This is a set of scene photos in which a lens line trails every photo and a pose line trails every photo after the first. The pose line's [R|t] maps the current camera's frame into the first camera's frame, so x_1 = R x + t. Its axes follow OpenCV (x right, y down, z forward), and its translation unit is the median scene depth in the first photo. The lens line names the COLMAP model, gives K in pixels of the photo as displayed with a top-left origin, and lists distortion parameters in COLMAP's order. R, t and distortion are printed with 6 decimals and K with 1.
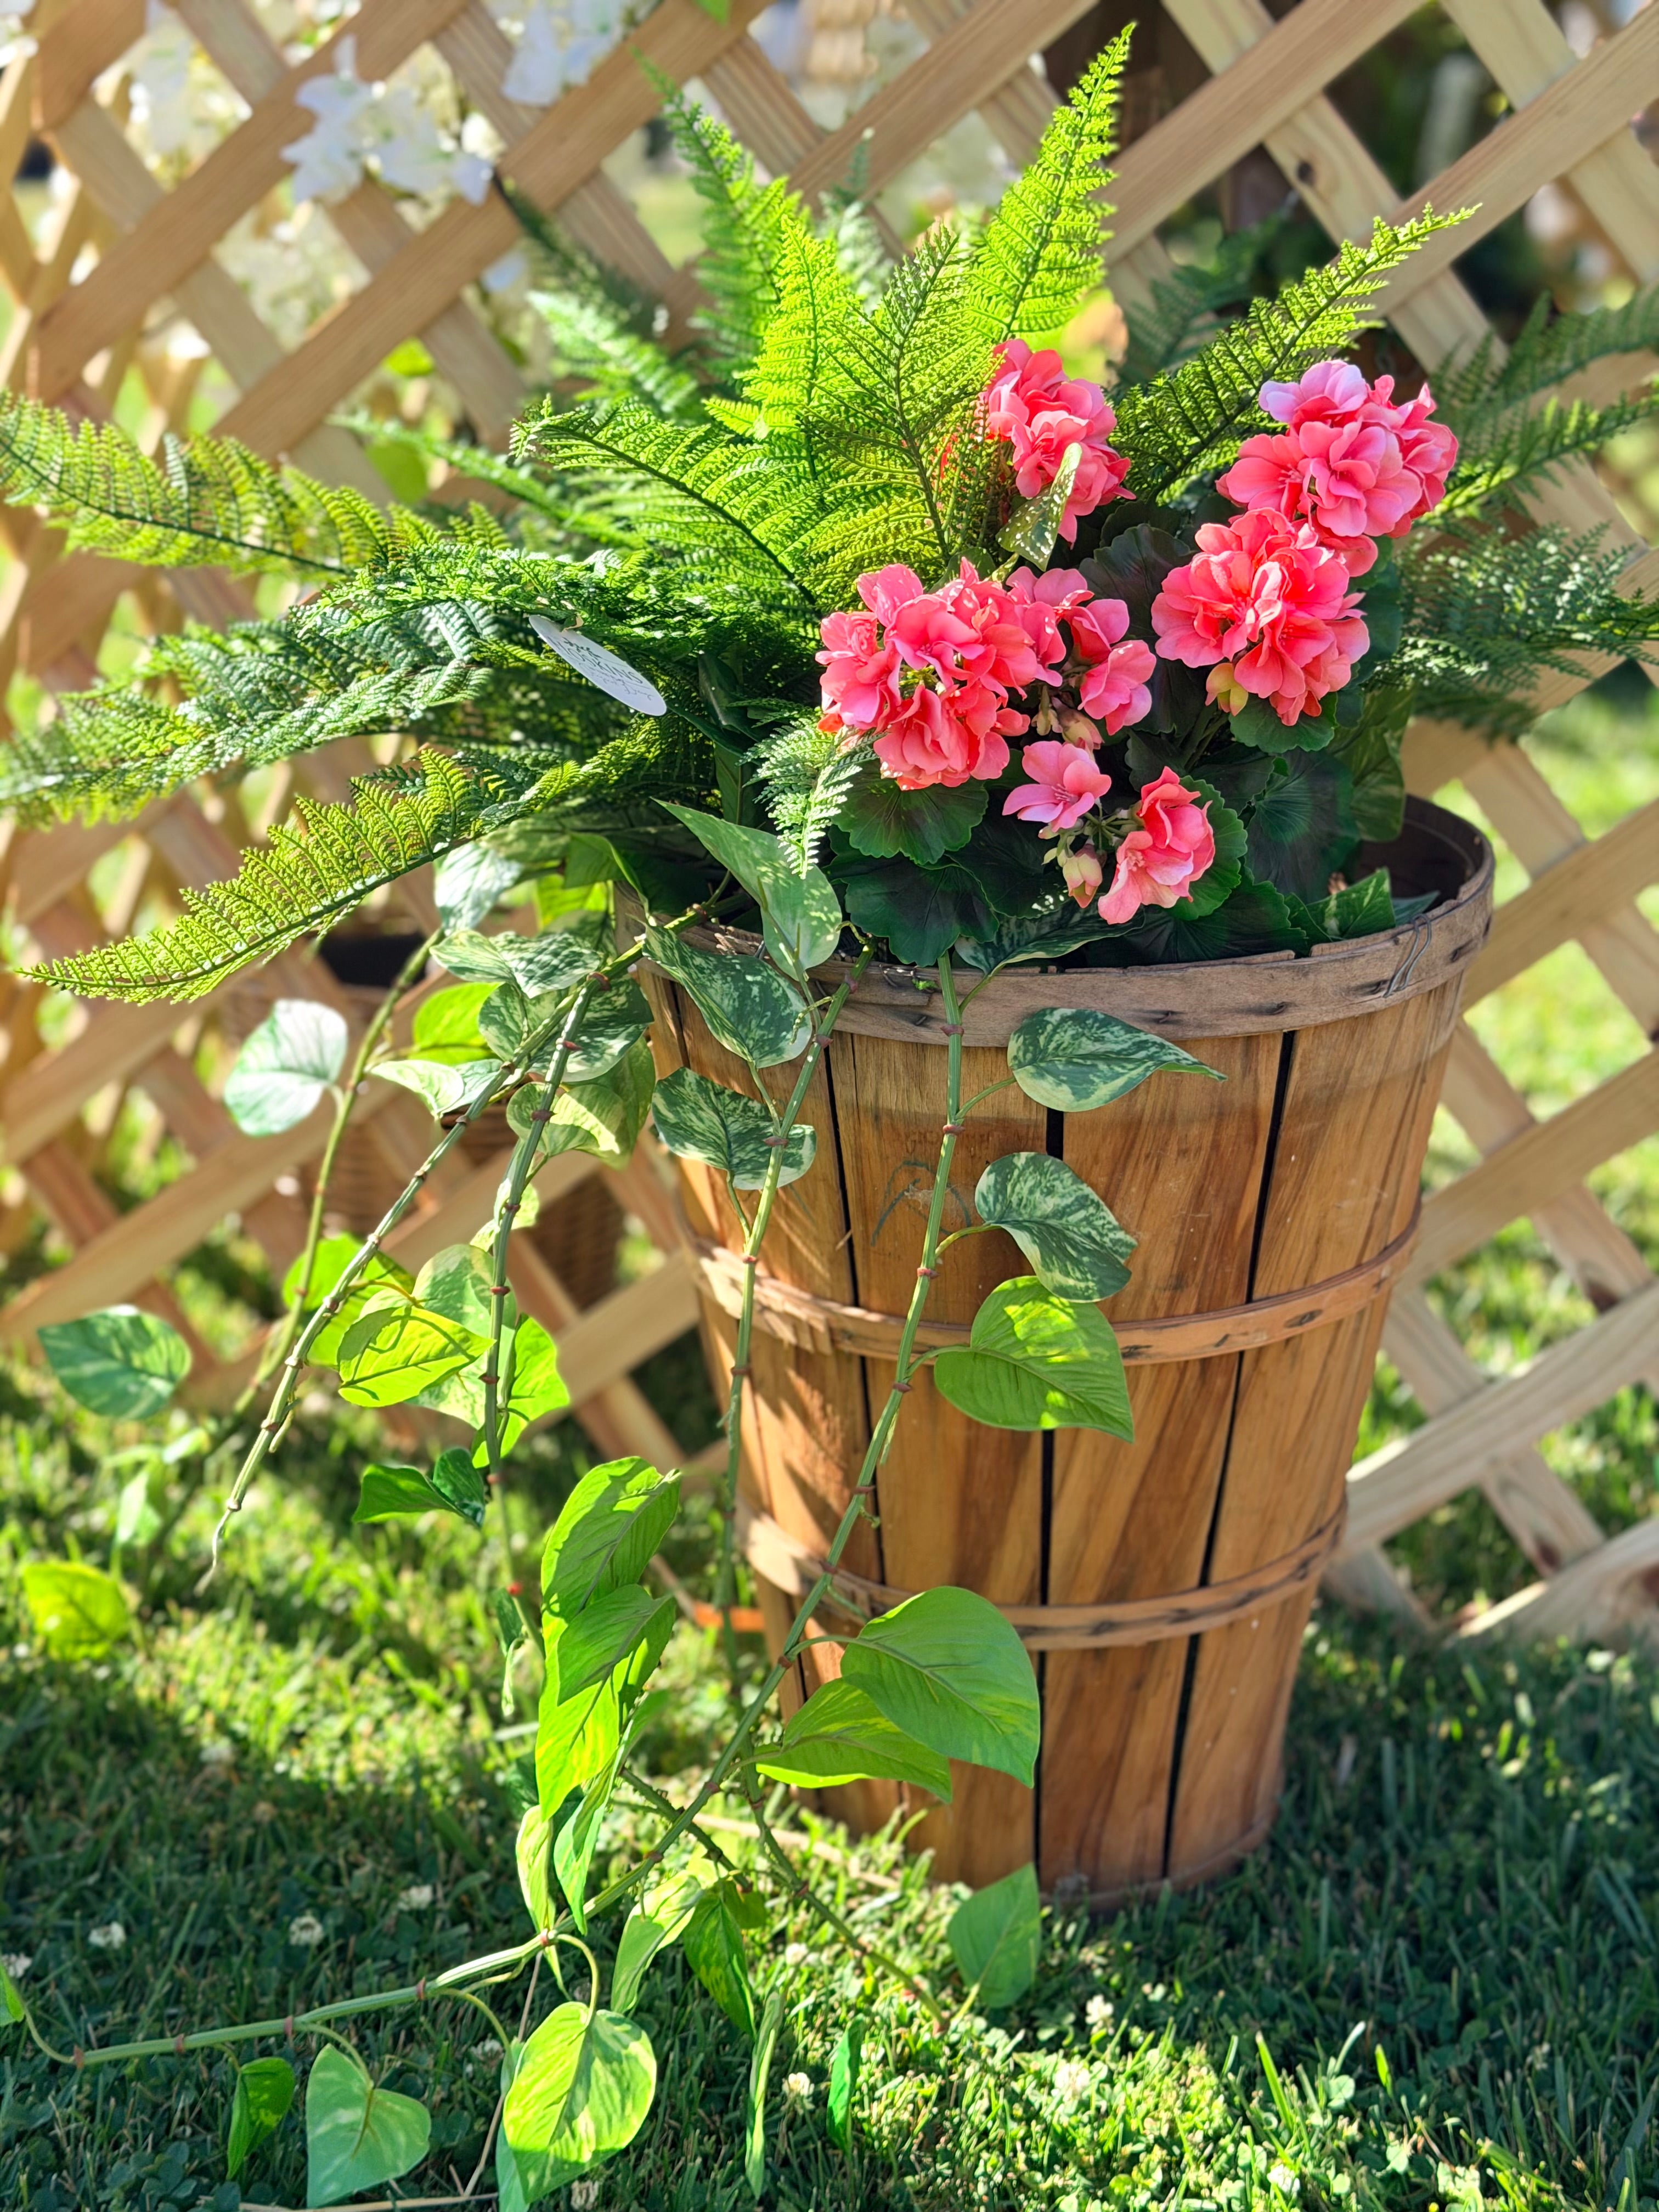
lens RADIAL K [[3093.2, 0, 825.3], [0, 3093.2, 1101.5], [0, 0, 1]] dist [0.124740, 0.000000]
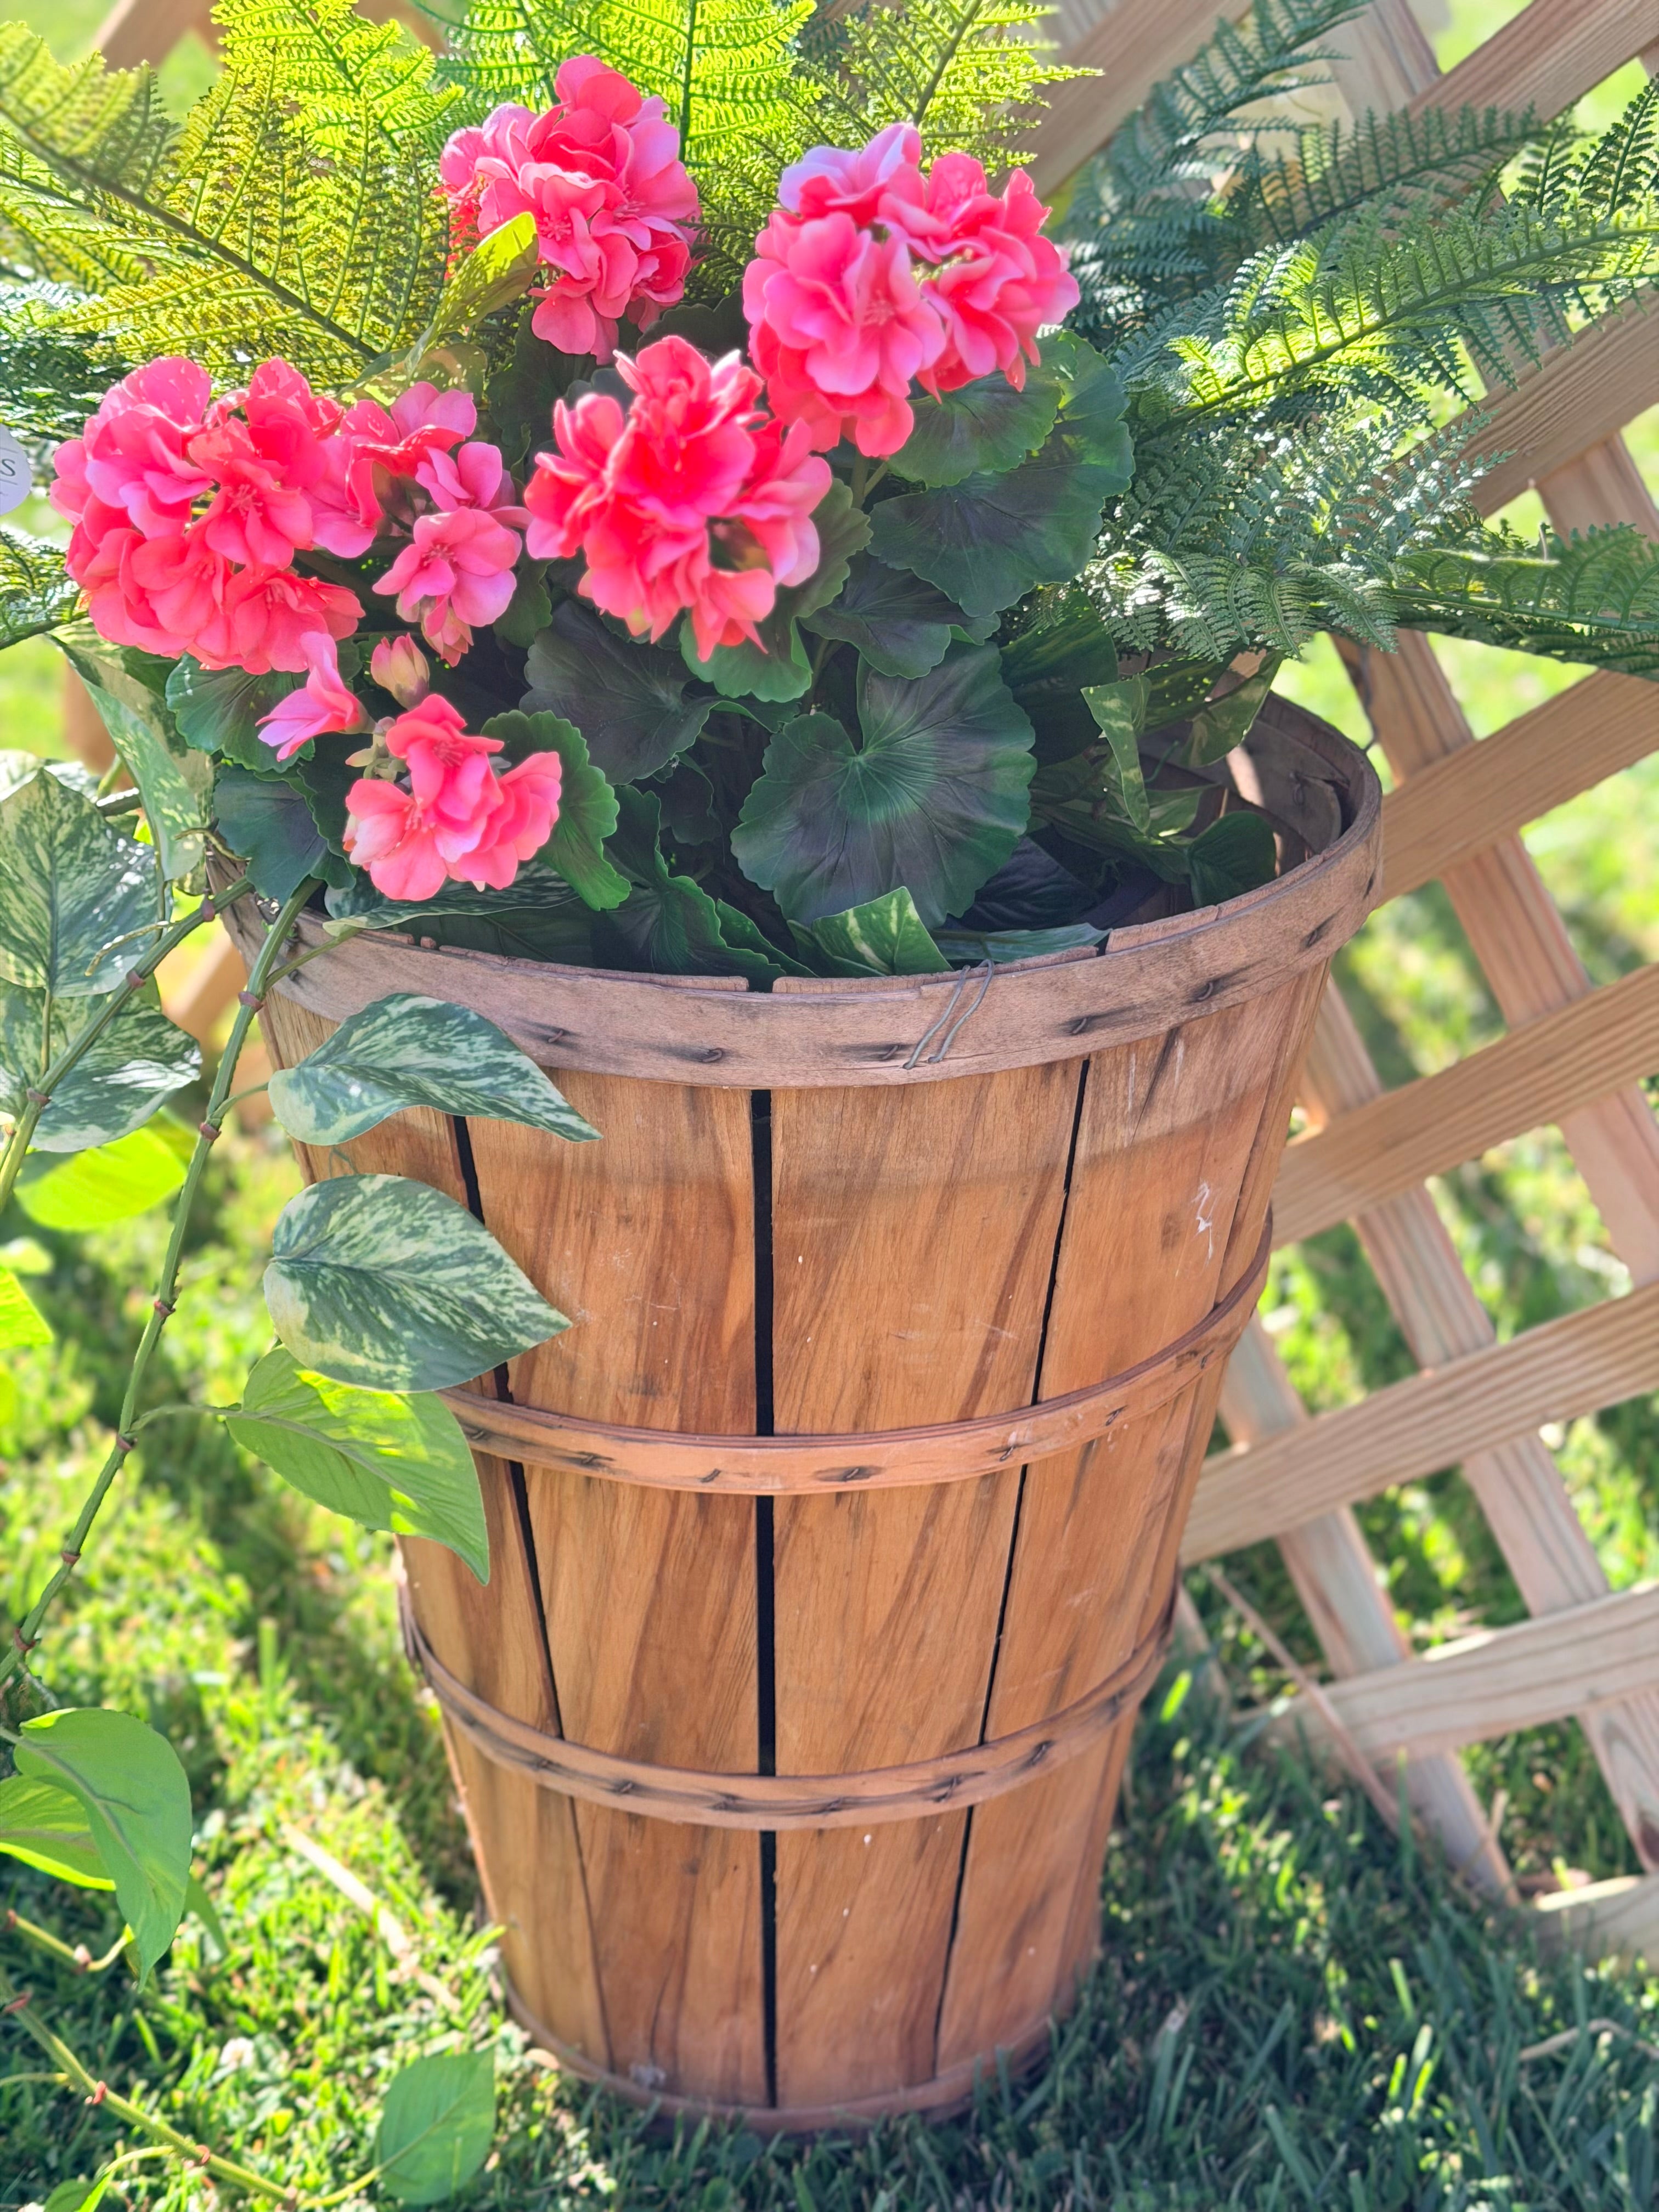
lens RADIAL K [[3093.2, 0, 831.1], [0, 3093.2, 1115.8], [0, 0, 1]] dist [0.124740, 0.000000]
pose [[0.871405, 0.212435, -0.442183, 0.463925], [-0.168186, 0.976117, 0.137507, -0.113123], [0.460833, -0.045455, 0.886322, 0.370151]]
